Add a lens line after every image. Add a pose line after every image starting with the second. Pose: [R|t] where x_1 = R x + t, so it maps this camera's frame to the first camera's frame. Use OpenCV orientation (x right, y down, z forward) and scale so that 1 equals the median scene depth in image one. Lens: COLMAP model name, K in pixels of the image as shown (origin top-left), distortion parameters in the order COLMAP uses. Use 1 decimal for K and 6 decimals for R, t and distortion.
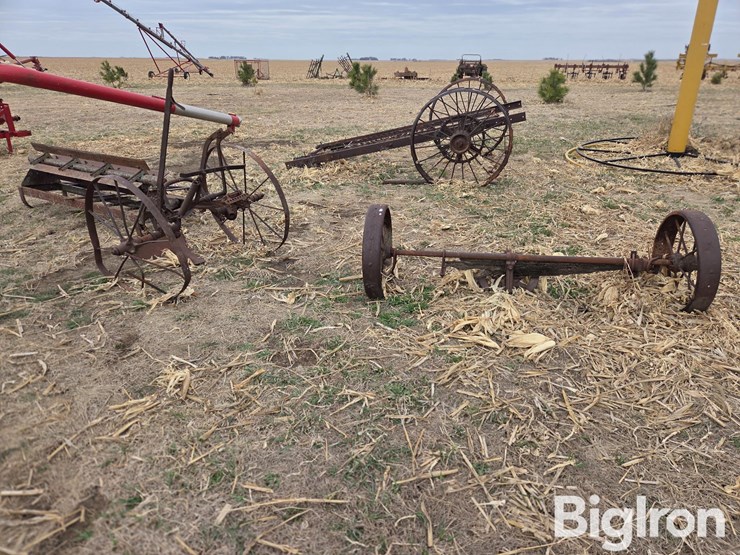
lens RADIAL K [[481.8, 0, 370.0], [0, 481.8, 277.5], [0, 0, 1]] dist [0.069621, -0.054511]
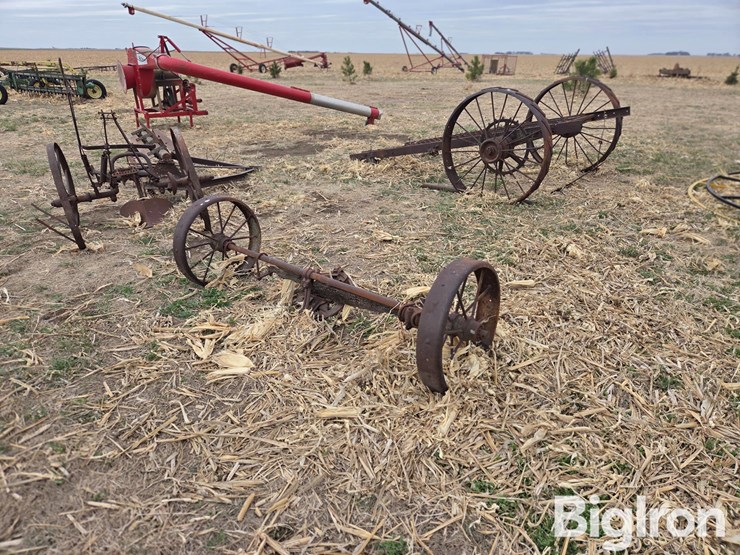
lens RADIAL K [[481.8, 0, 370.0], [0, 481.8, 277.5], [0, 0, 1]] dist [0.069621, -0.054511]
pose [[0.870424, 0.211170, -0.444713, 0.309411], [-0.207868, 0.976504, 0.056834, -0.043193], [0.446265, 0.042972, 0.893868, 0.098472]]
